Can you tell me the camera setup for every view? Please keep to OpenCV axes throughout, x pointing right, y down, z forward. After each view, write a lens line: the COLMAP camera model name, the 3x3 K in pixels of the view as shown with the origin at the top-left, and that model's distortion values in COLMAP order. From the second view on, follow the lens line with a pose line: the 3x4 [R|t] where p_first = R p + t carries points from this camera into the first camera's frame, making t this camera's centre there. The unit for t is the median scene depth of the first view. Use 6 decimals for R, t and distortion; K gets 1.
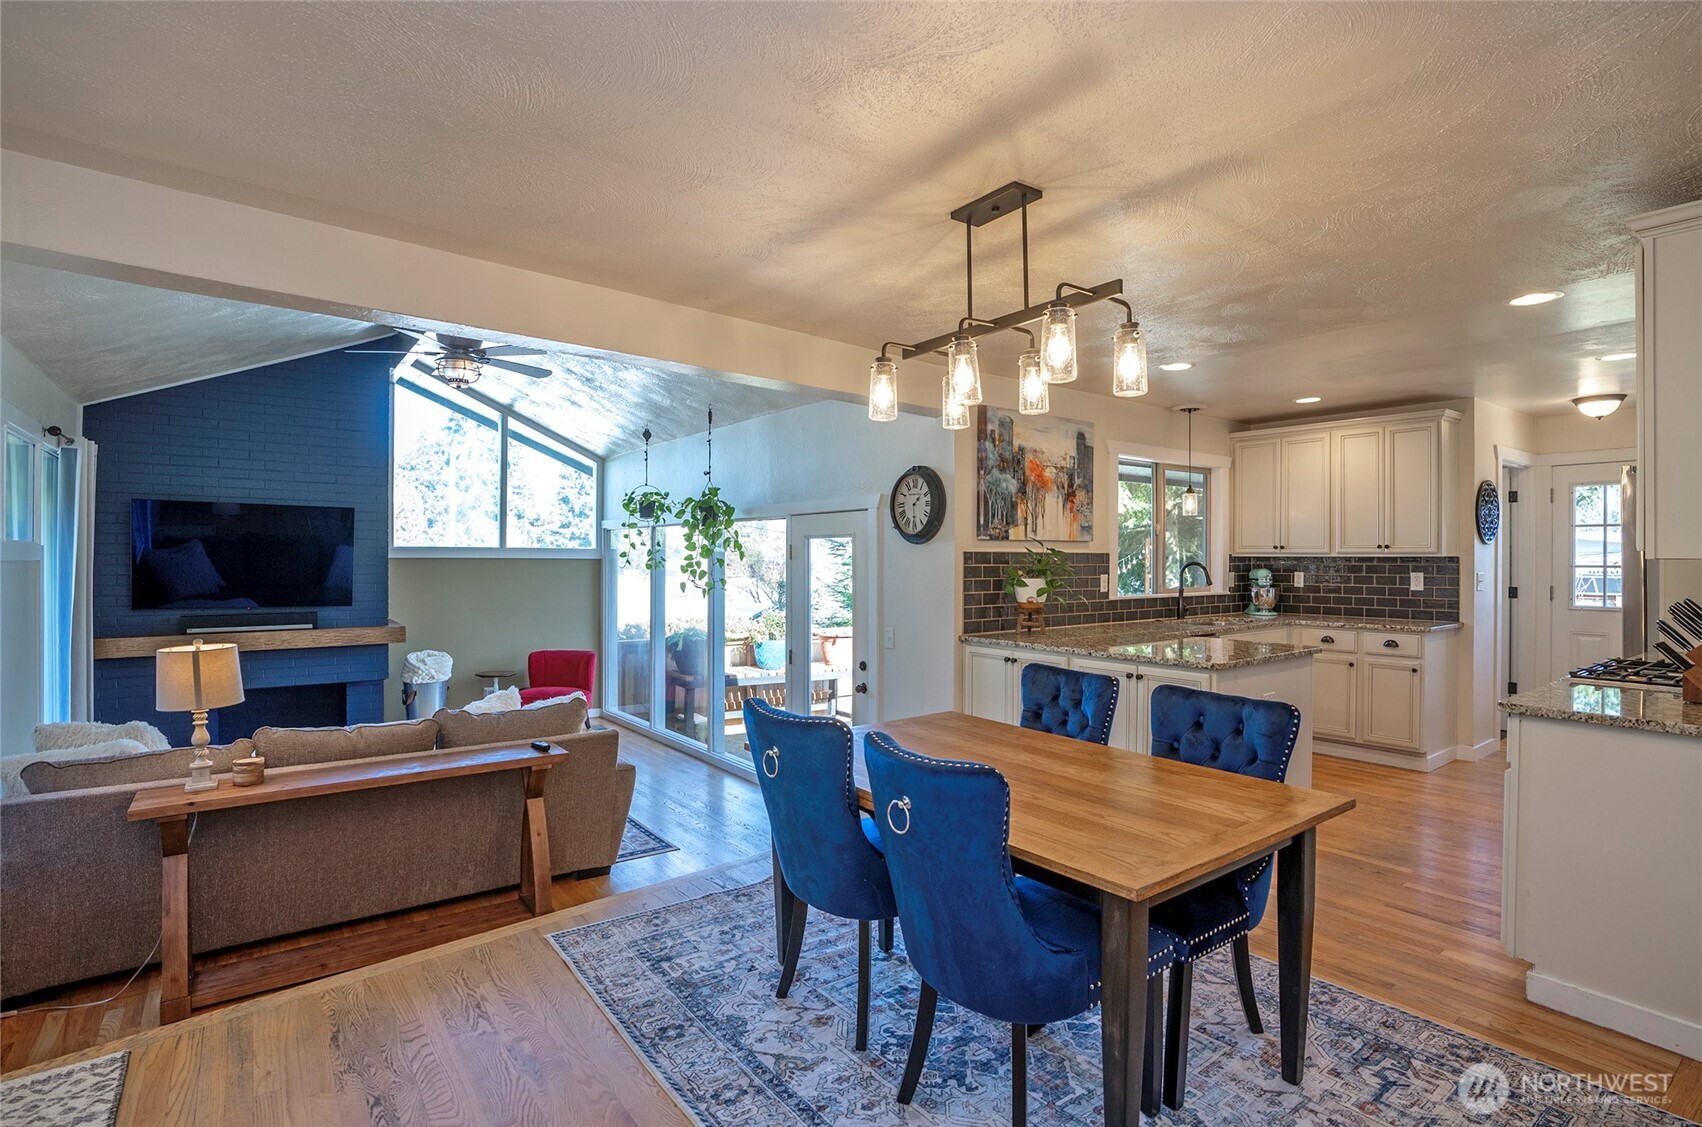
lens RADIAL K [[834.6, 0, 858.5], [0, 834.6, 558.8], [0, 0, 1]] dist [-0.075020, 0.031694]
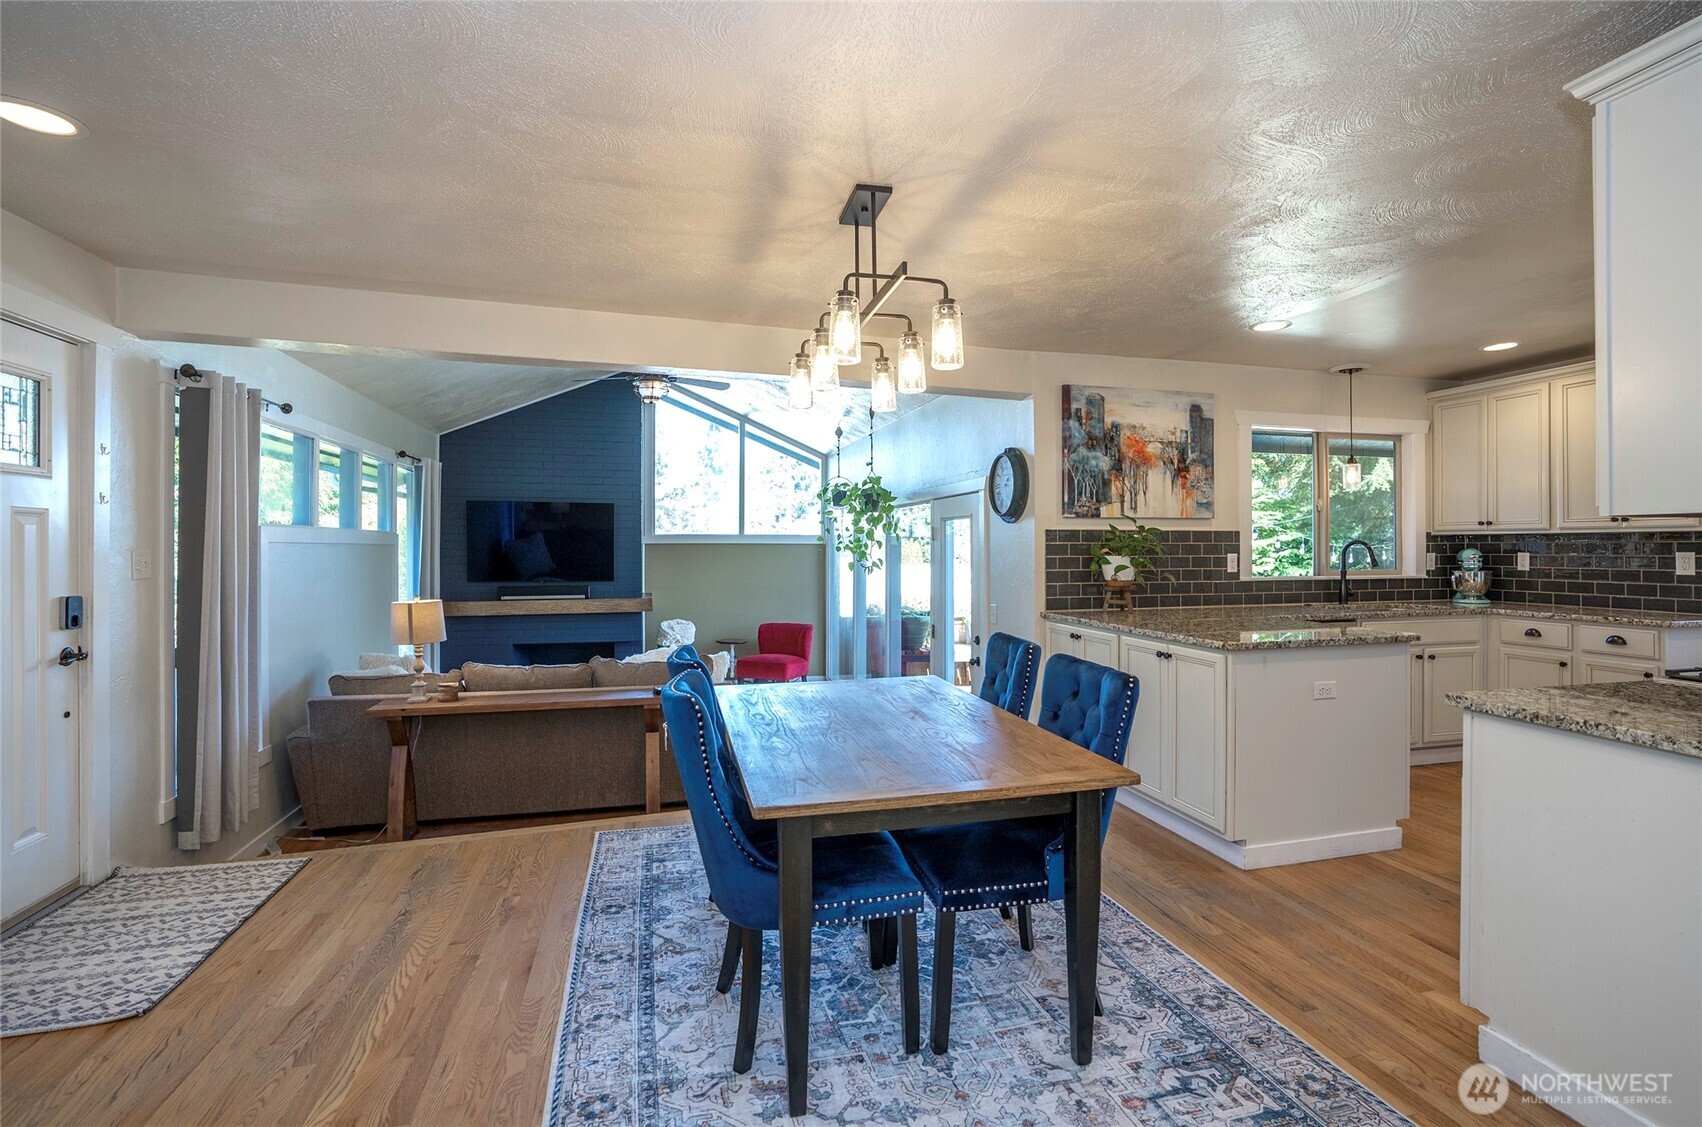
lens RADIAL K [[799.6, 0, 858.8], [0, 799.6, 544.7], [0, 0, 1]] dist [-0.061904, 0.028395]
pose [[0.923907, -0.005041, -0.382583, 0.247652], [0.003121, 0.999979, -0.005639, 0.012462], [0.382604, 0.004016, 0.923904, 0.010924]]
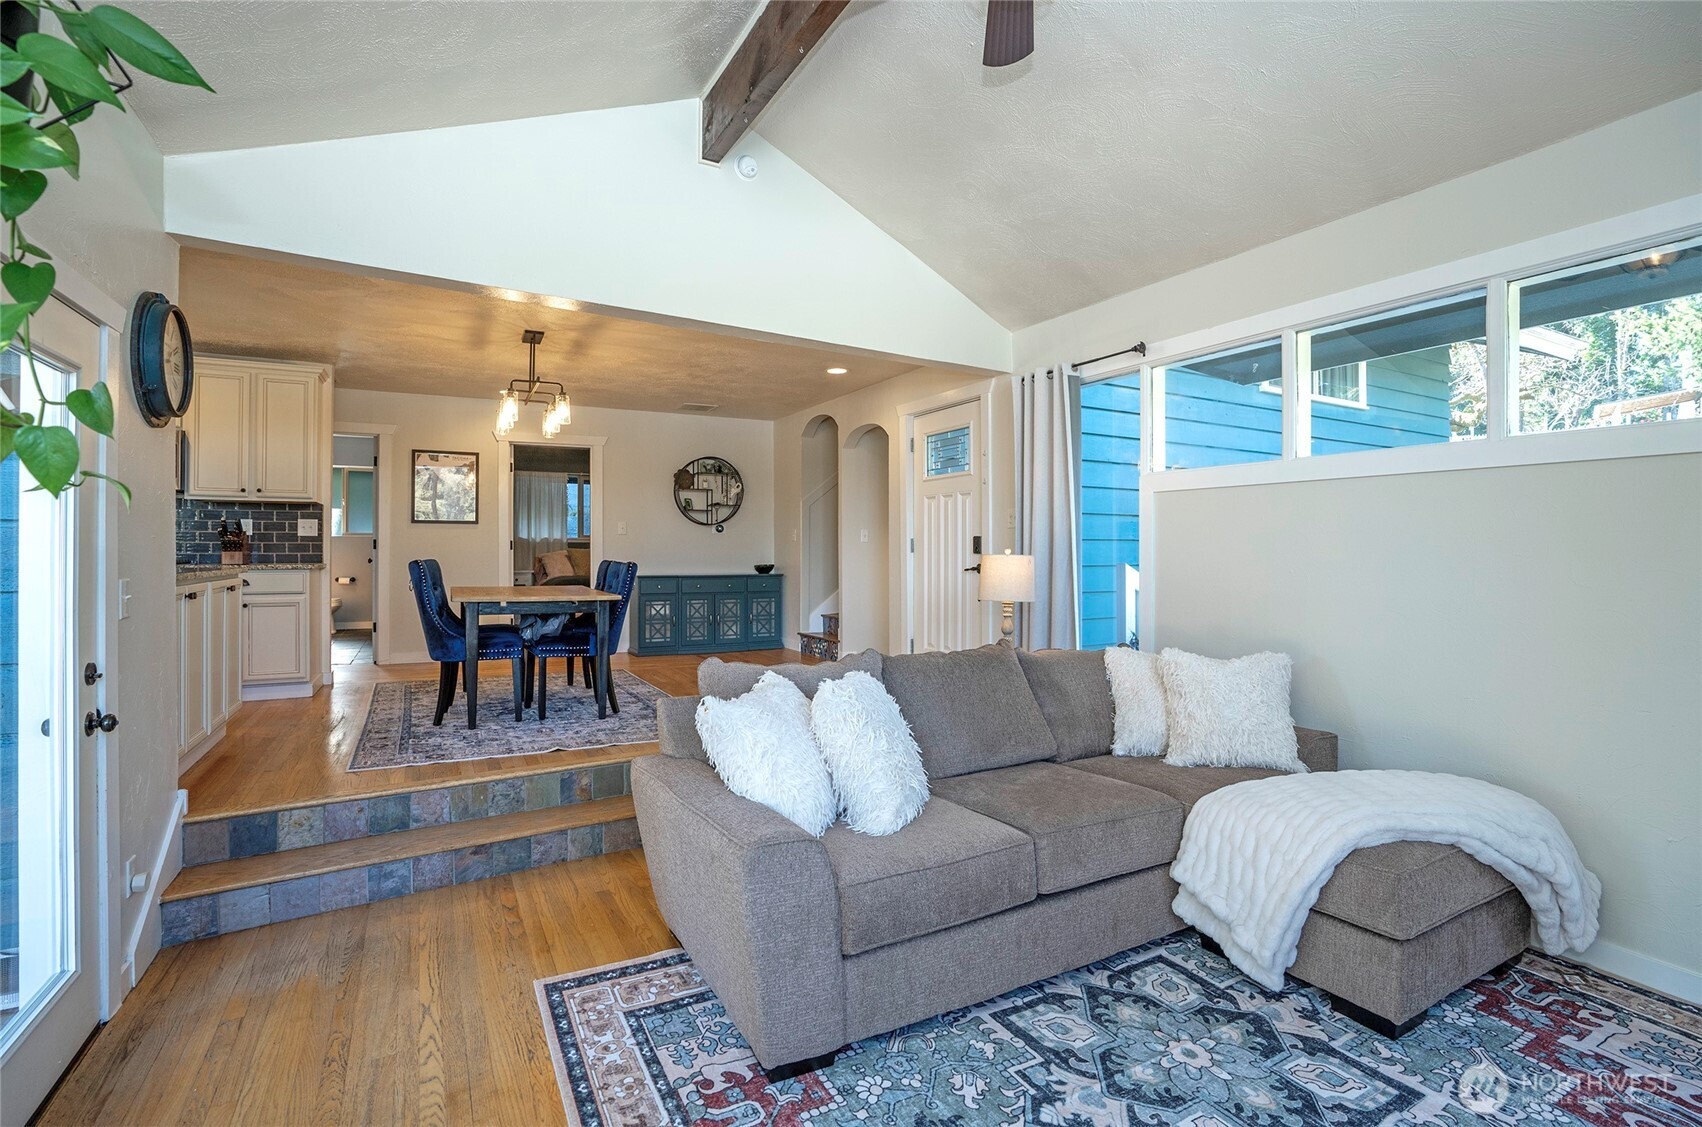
lens RADIAL K [[798.9, 0, 854.4], [0, 798.9, 552.6], [0, 0, 1]] dist [-0.069125, 0.035096]
pose [[-0.988559, -0.002413, 0.150816, -0.444476], [-0.002335, 0.999997, 0.000695, 0.062163], [-0.150817, 0.000335, -0.988562, 1.308480]]
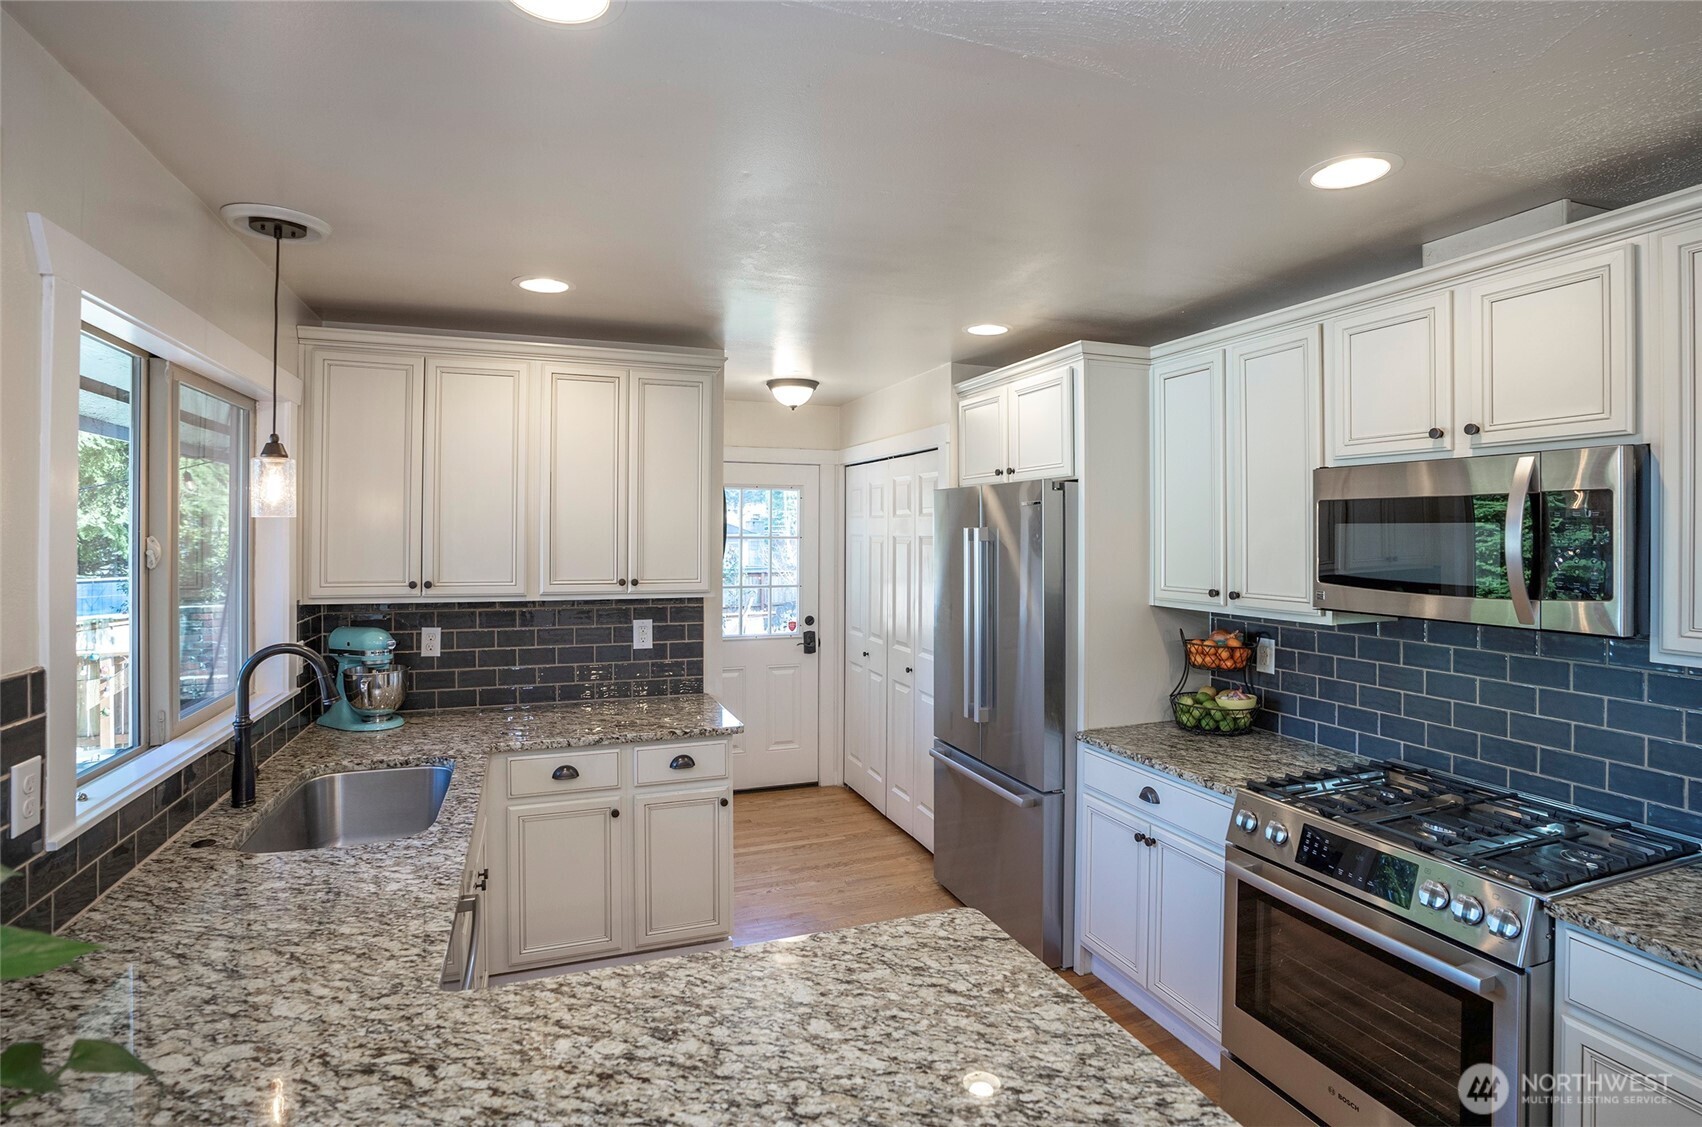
lens RADIAL K [[845.3, 0, 845.3], [0, 845.3, 535.4], [0, 0, 1]] dist [-0.070034, 0.031213]
pose [[0.280366, -0.002046, 0.959891, 0.131197], [0.000438, 0.999998, 0.002004, -0.048586], [-0.959893, -0.000142, 0.280366, 0.701204]]
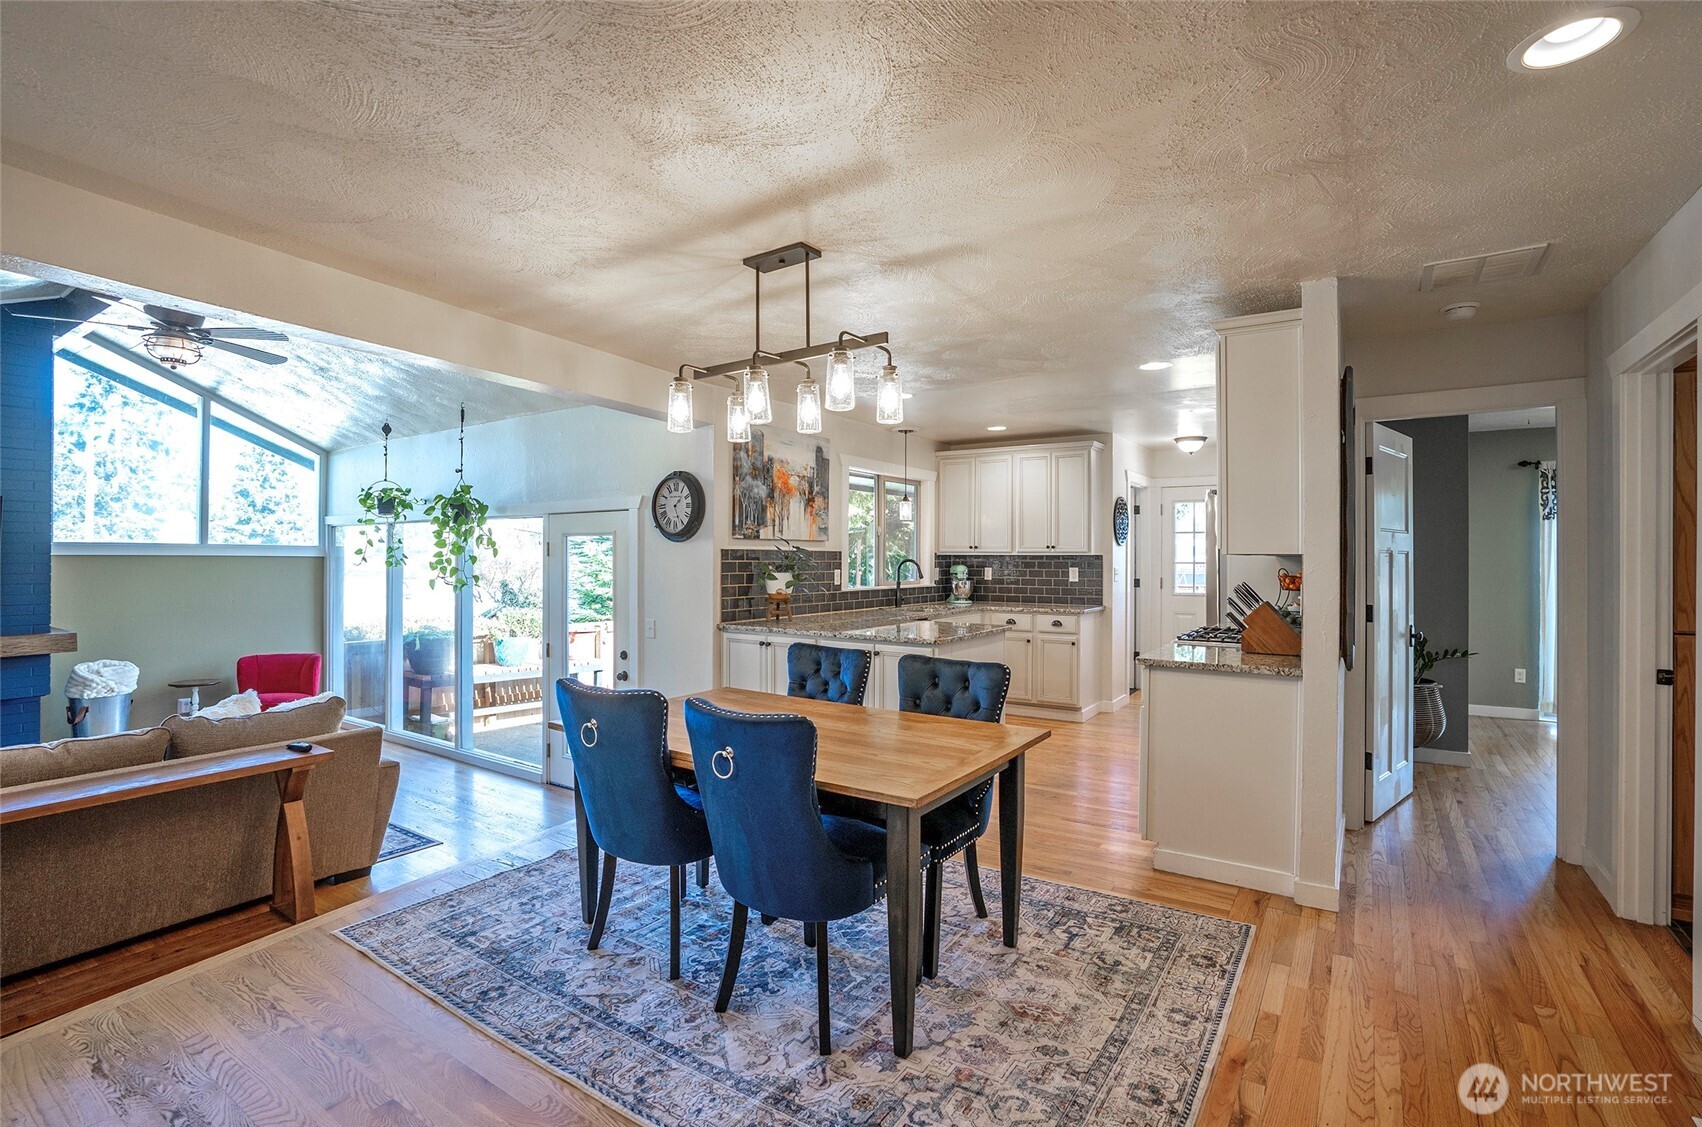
lens RADIAL K [[784.9, 0, 854.1], [0, 784.9, 556.0], [0, 0, 1]] dist [-0.077751, 0.033804]
pose [[0.942391, 0.001479, 0.334510, -0.049463], [-0.000345, 0.999994, -0.003449, 0.003552], [-0.334513, 0.003135, 0.942386, -0.043626]]
